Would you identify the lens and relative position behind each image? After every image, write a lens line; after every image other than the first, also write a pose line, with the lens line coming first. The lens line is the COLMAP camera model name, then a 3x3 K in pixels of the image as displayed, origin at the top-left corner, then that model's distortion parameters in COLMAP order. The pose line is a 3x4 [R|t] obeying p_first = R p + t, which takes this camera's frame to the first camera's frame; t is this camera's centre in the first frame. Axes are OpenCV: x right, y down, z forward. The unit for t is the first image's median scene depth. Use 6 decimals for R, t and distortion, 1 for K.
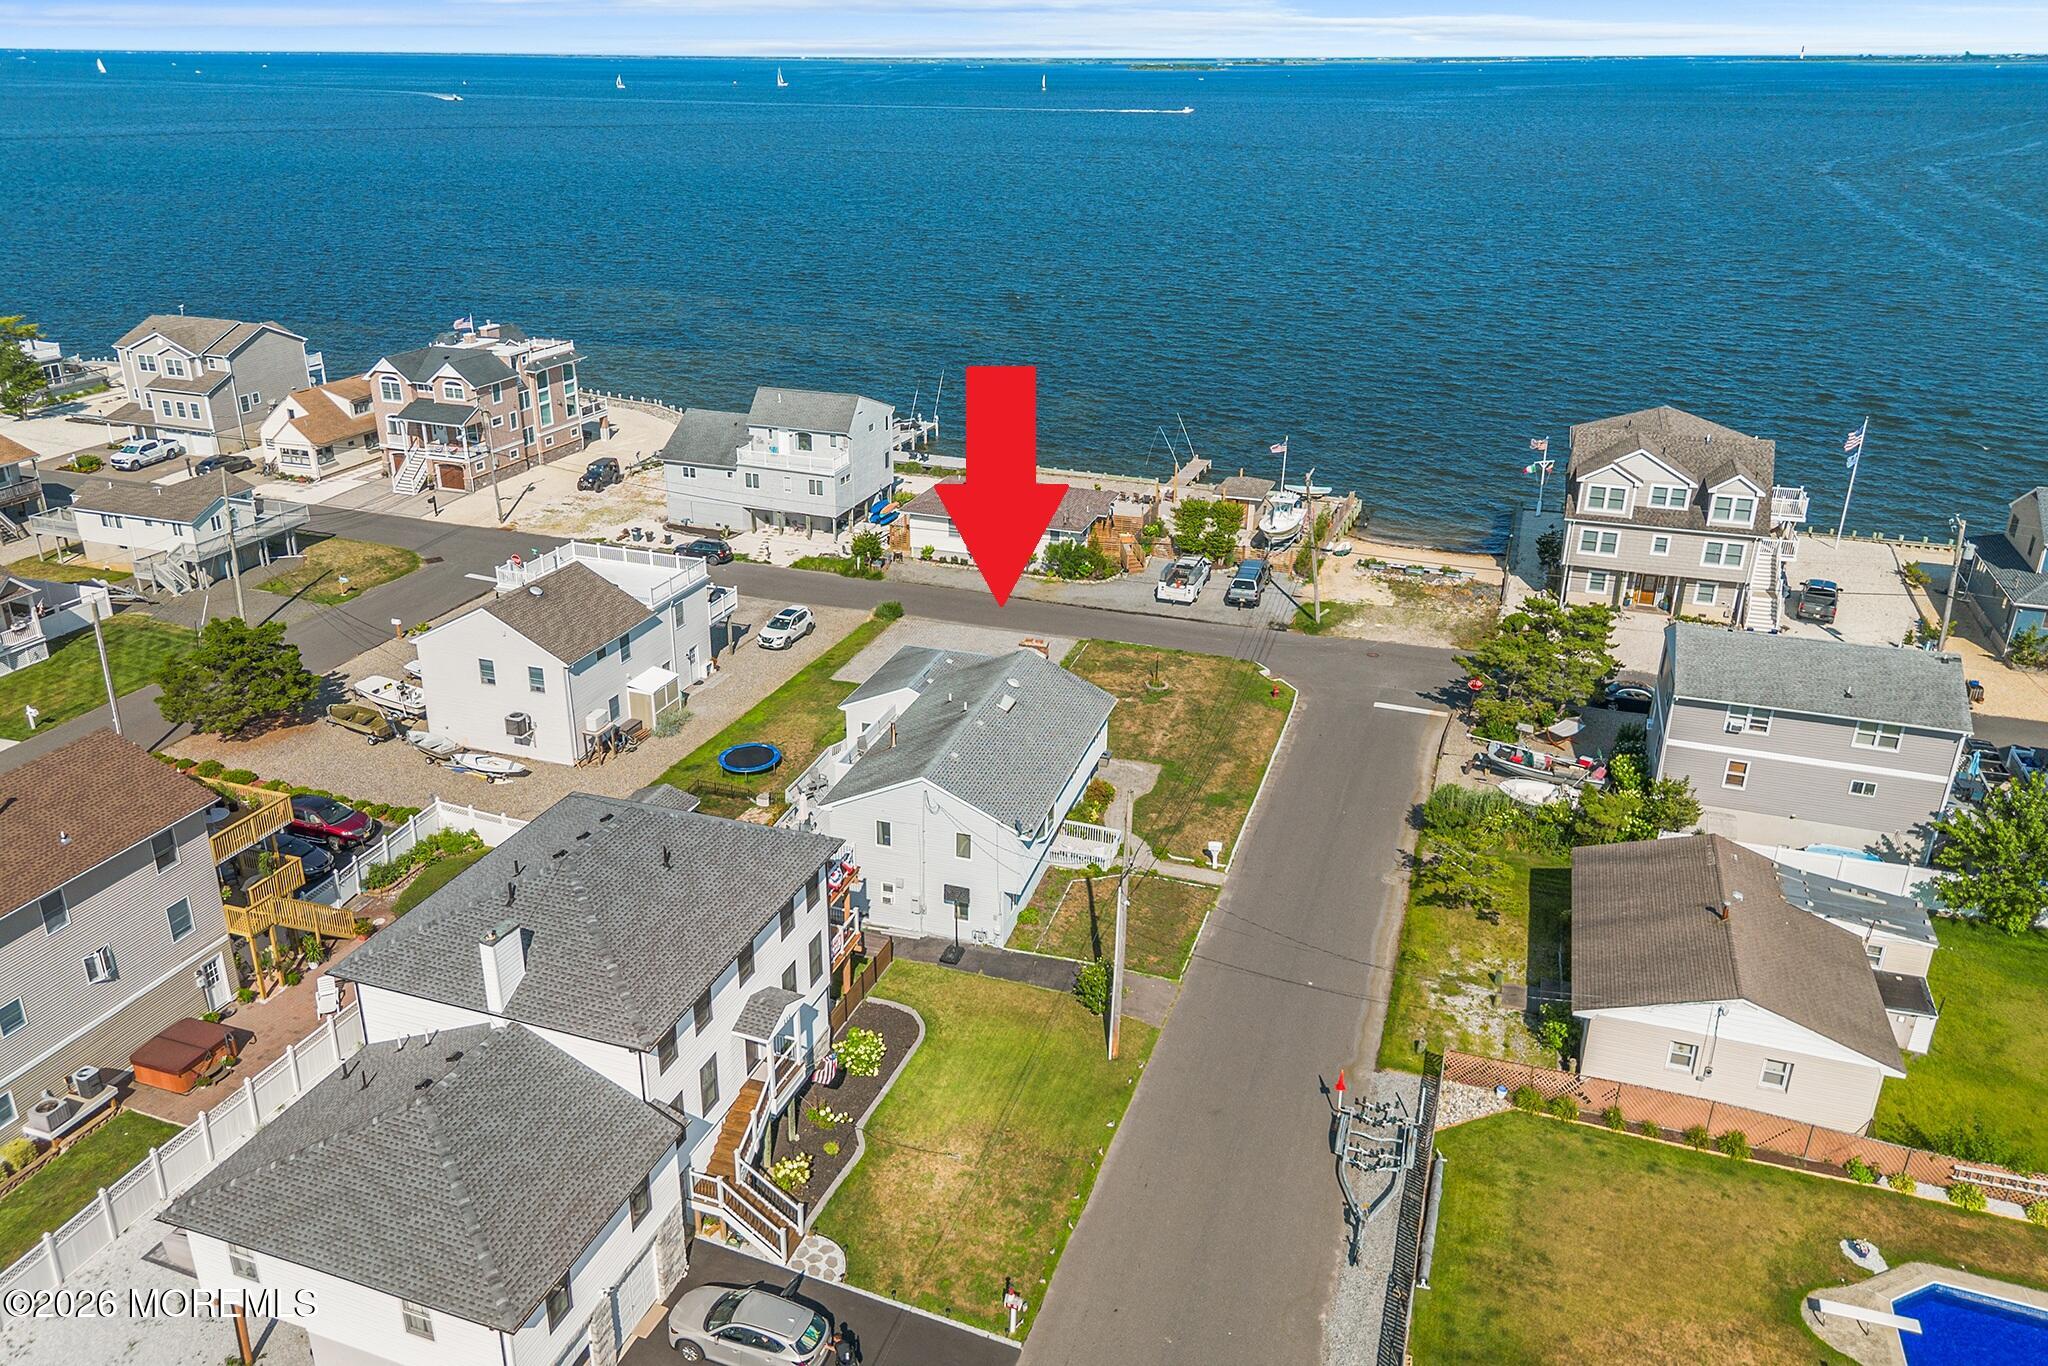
lens RADIAL K [[1473.3, 0, 1029.7], [0, 1473.3, 705.9], [0, 0, 1]] dist [0.082307, -0.088773]
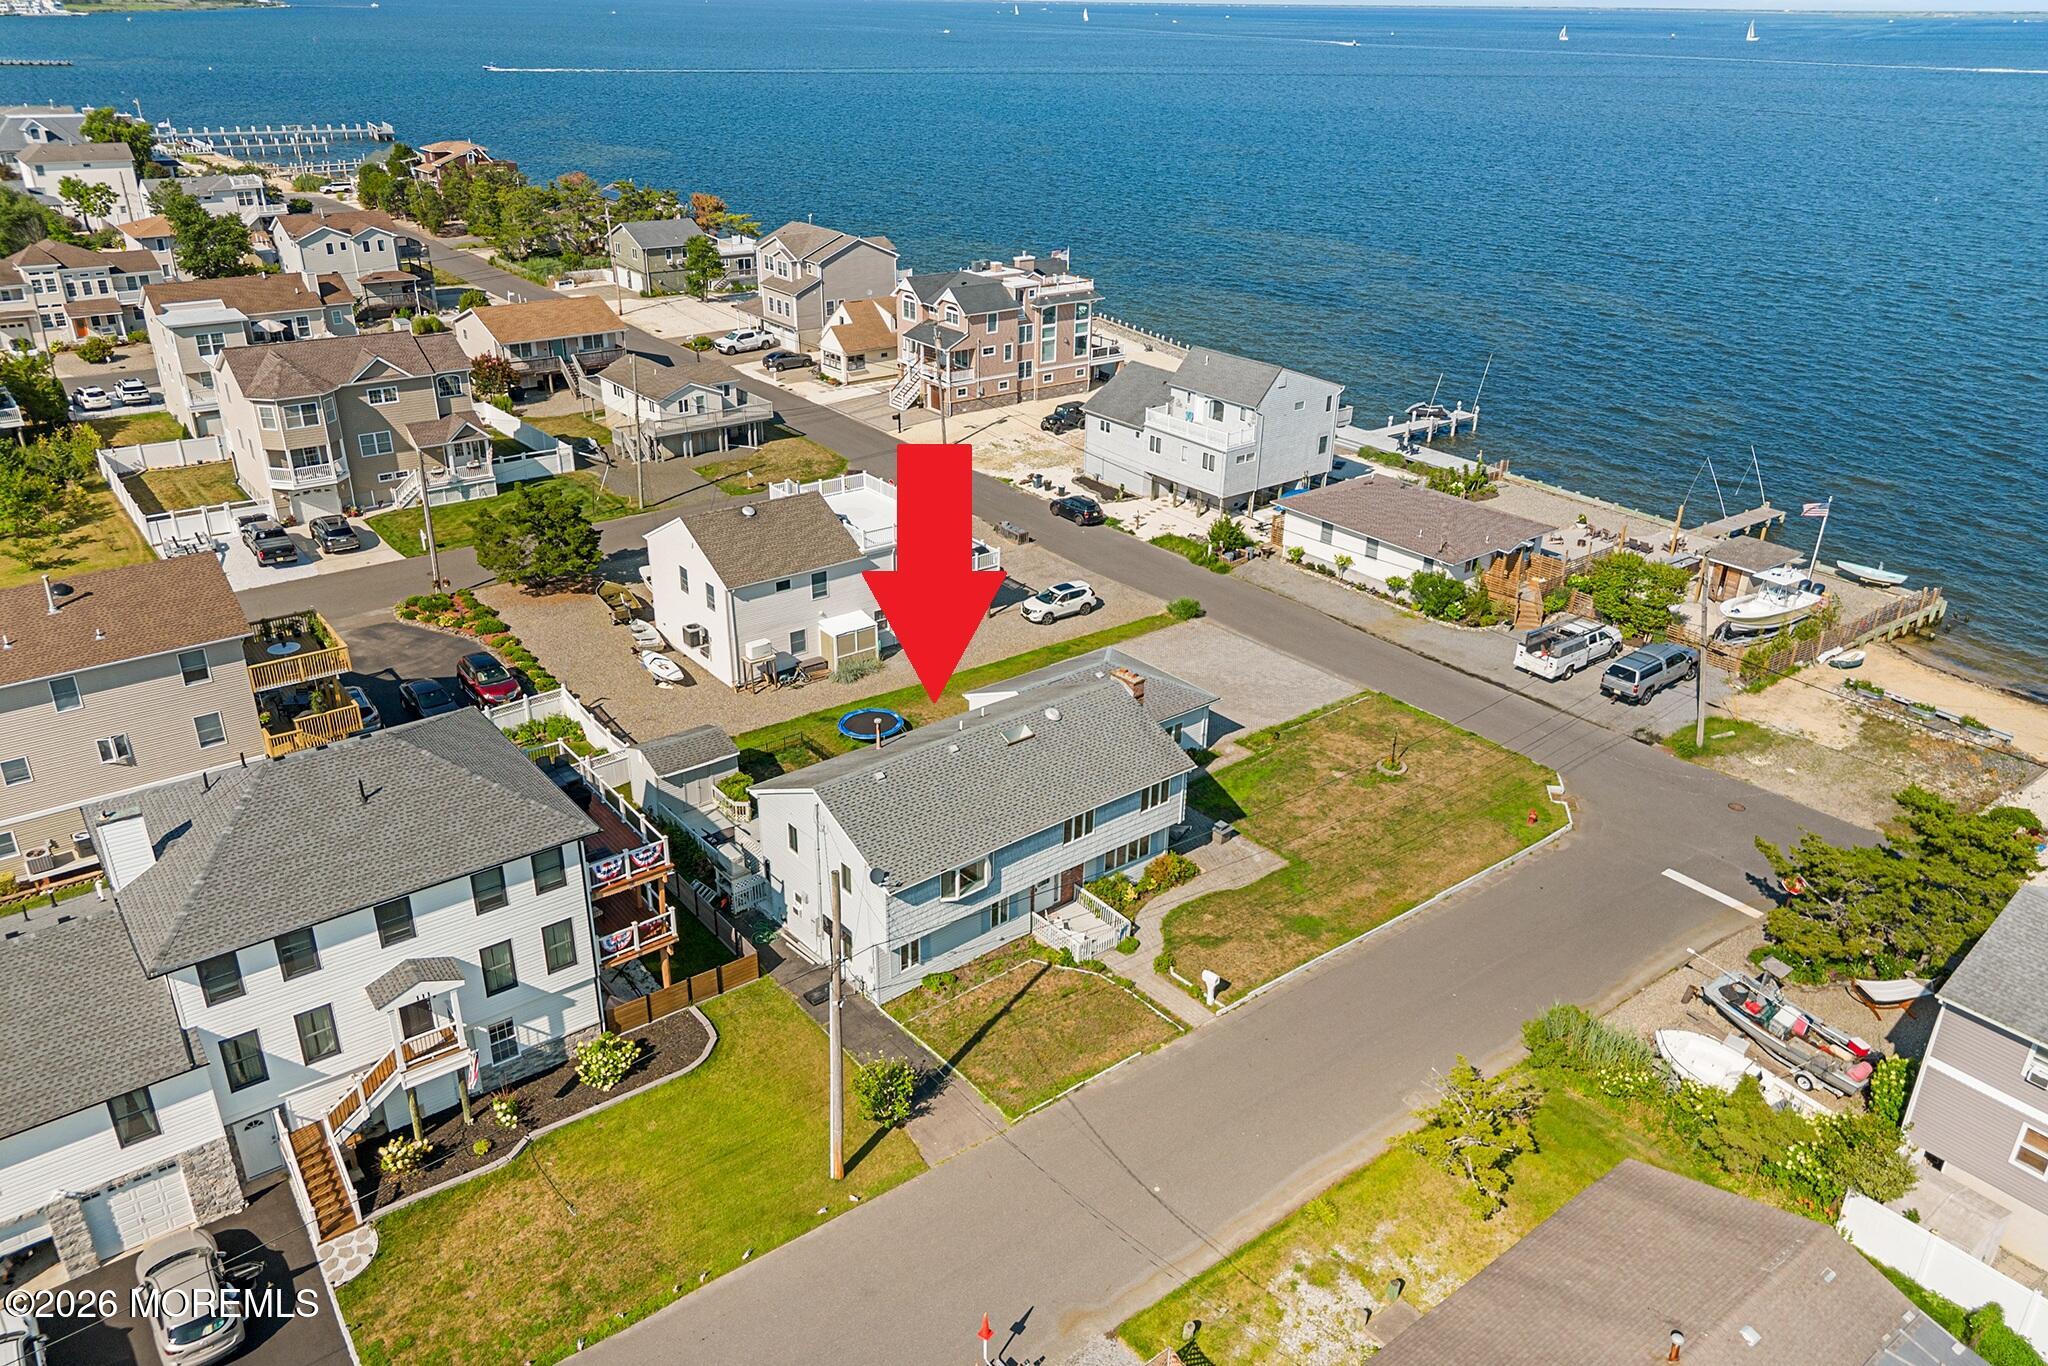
lens RADIAL K [[1473.3, 0, 1029.7], [0, 1473.3, 705.9], [0, 0, 1]] dist [0.082307, -0.088773]
pose [[0.838590, 0.242975, -0.487575, 0.306127], [-0.230207, 0.969239, 0.087066, -0.071104], [0.493732, 0.039230, 0.868729, 0.205745]]
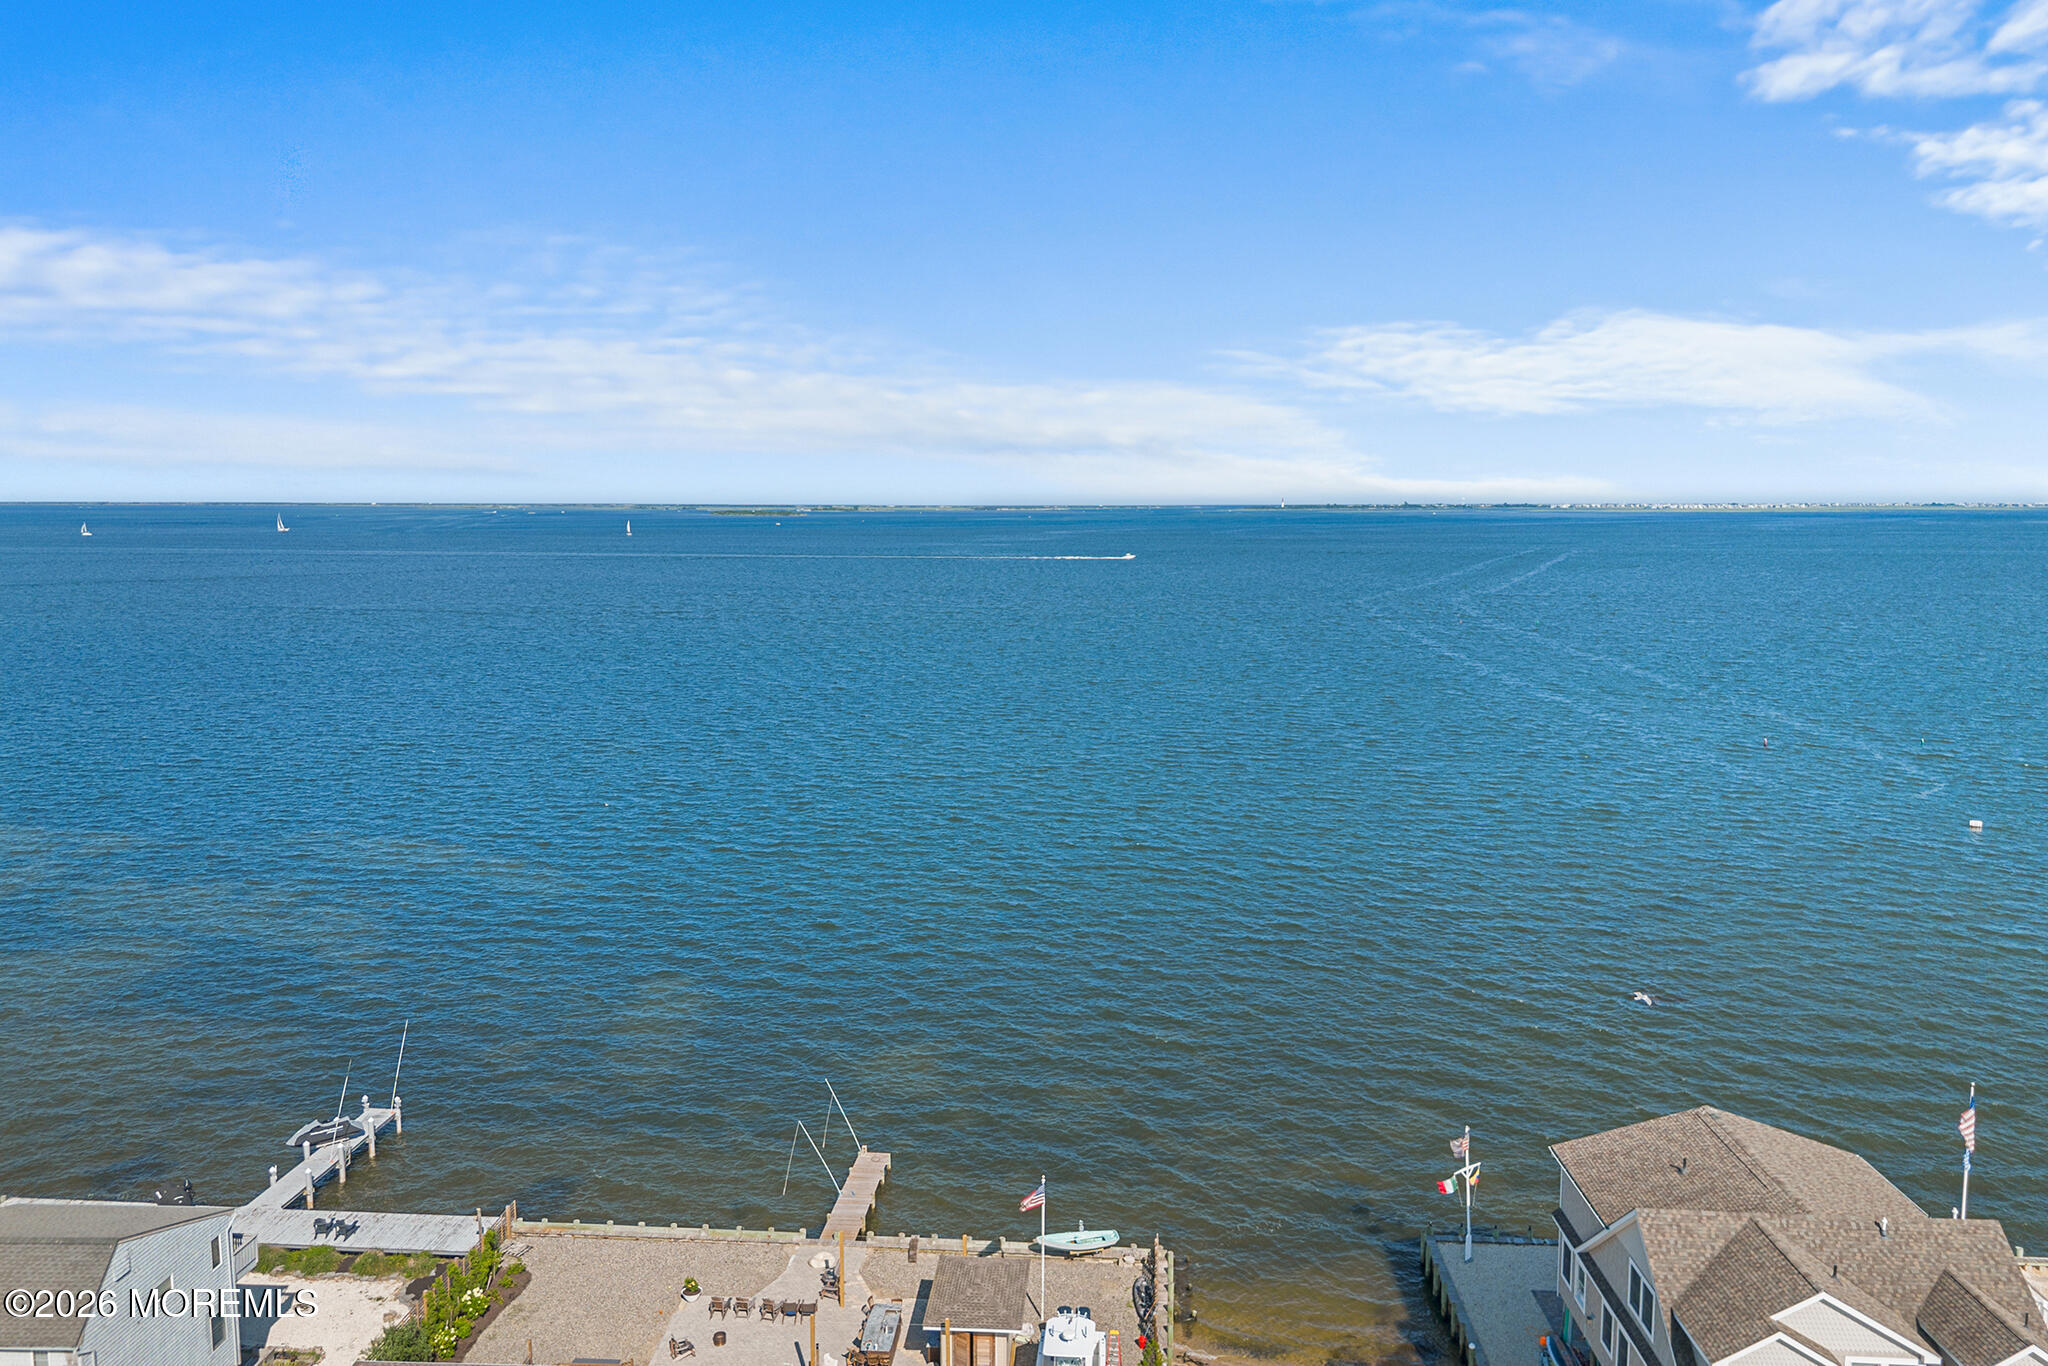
lens RADIAL K [[1437.4, 0, 1024.0], [0, 1437.4, 683.0], [0, 0, 1]] dist [0.158695, -0.193077]
pose [[0.963440, -0.034463, 0.265698, 0.040272], [0.108101, 0.957391, -0.267801, -0.284889], [-0.245148, 0.286733, 0.926114, 0.607868]]
